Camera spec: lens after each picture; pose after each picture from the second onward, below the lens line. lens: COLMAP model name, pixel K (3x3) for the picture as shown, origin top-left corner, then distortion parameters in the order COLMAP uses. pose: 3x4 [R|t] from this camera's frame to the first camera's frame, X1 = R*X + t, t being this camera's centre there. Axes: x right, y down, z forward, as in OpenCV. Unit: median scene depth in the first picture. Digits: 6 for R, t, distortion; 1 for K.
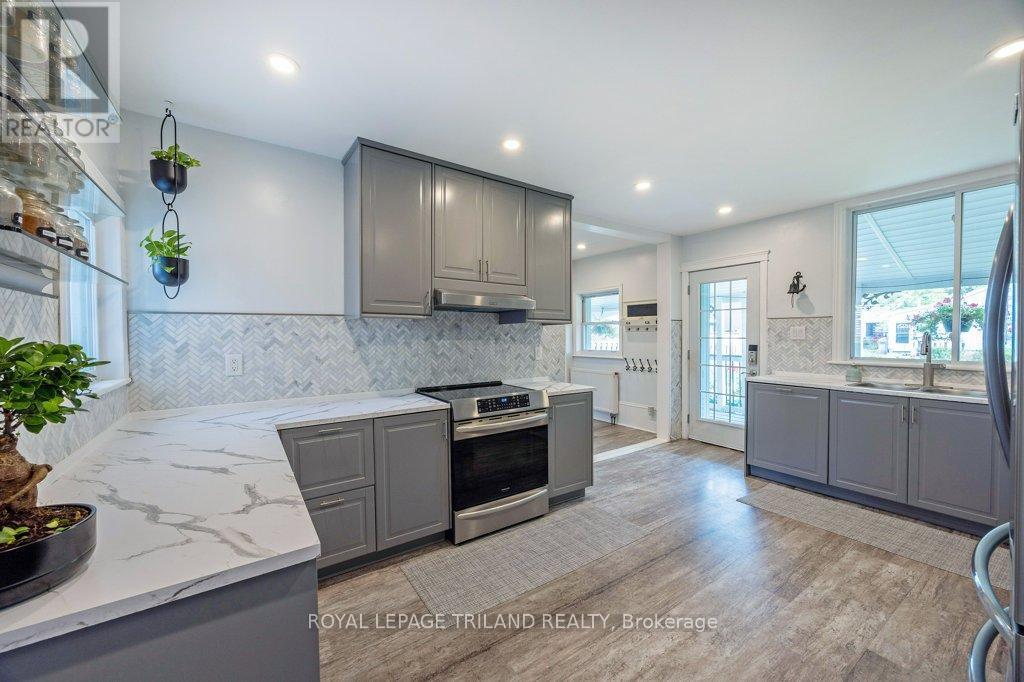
lens RADIAL K [[398.7, 0, 512.0], [0, 398.7, 341.0], [0, 0, 1]] dist [0.000123, 0.000164]
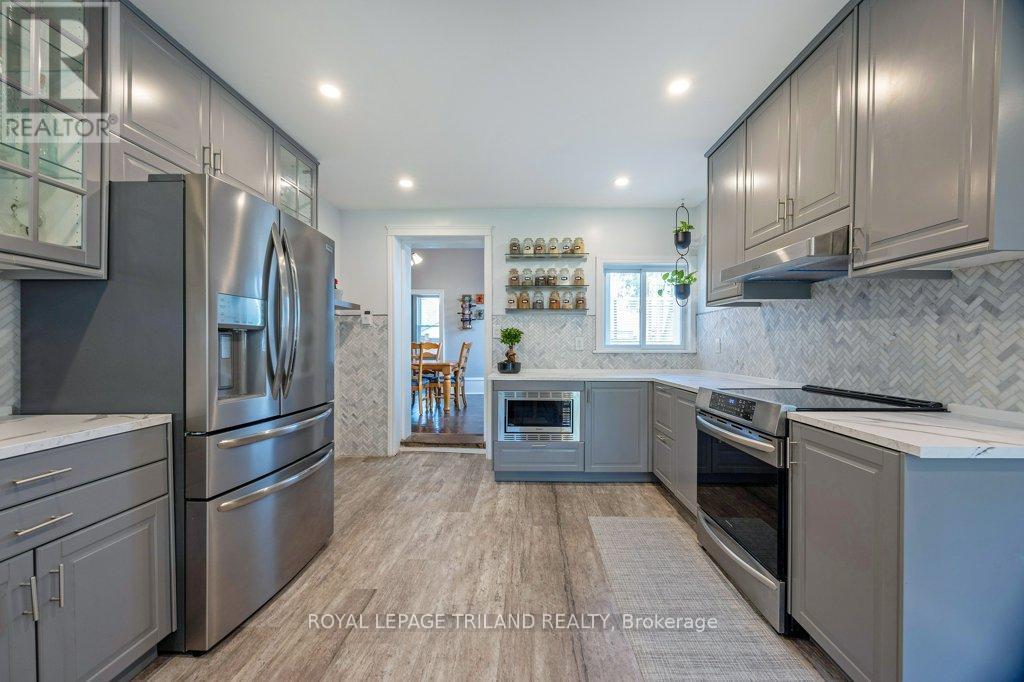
lens RADIAL K [[398.6, 0, 521.2], [0, 398.6, 342.4], [0, 0, 1]] dist [0.000476, 0.000105]
pose [[-0.588489, -0.000487, -0.808505, 0.771554], [-0.008604, 0.999947, 0.005660, 0.039374], [0.808459, 0.010288, -0.588462, 1.086800]]
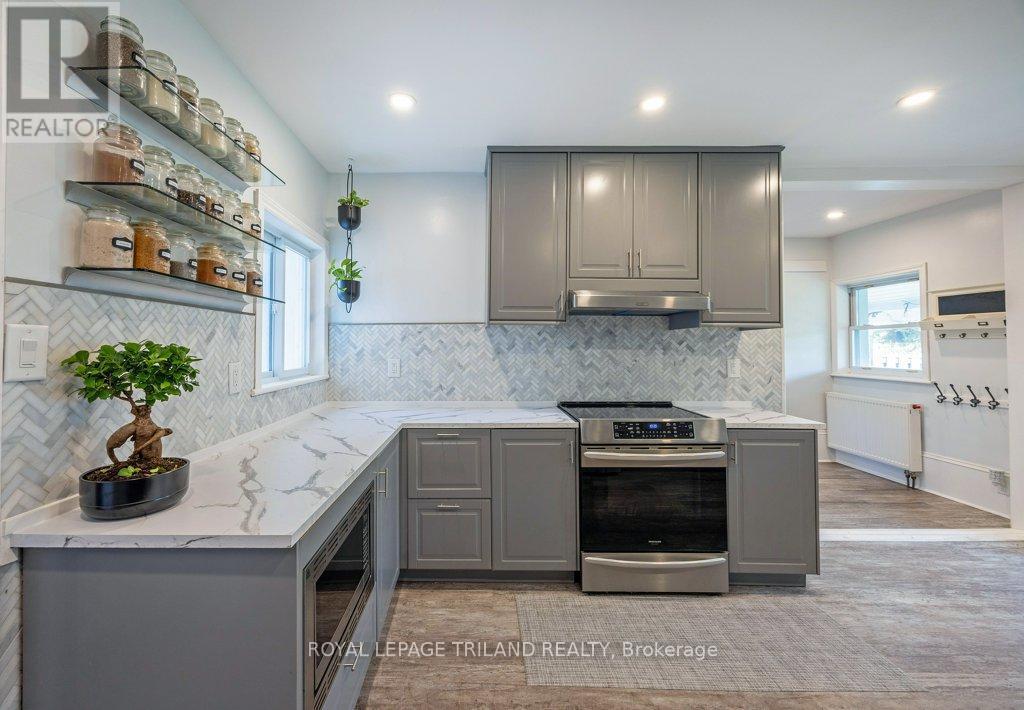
lens RADIAL K [[424.1, 0, 467.0], [0, 424.1, 333.9], [0, 0, 1]] dist [-0.001547, 0.000213]
pose [[0.810306, -0.009546, -0.585930, 0.169305], [-0.013540, 0.999295, -0.035005, 0.001218], [0.585851, 0.036298, 0.809606, 0.101791]]
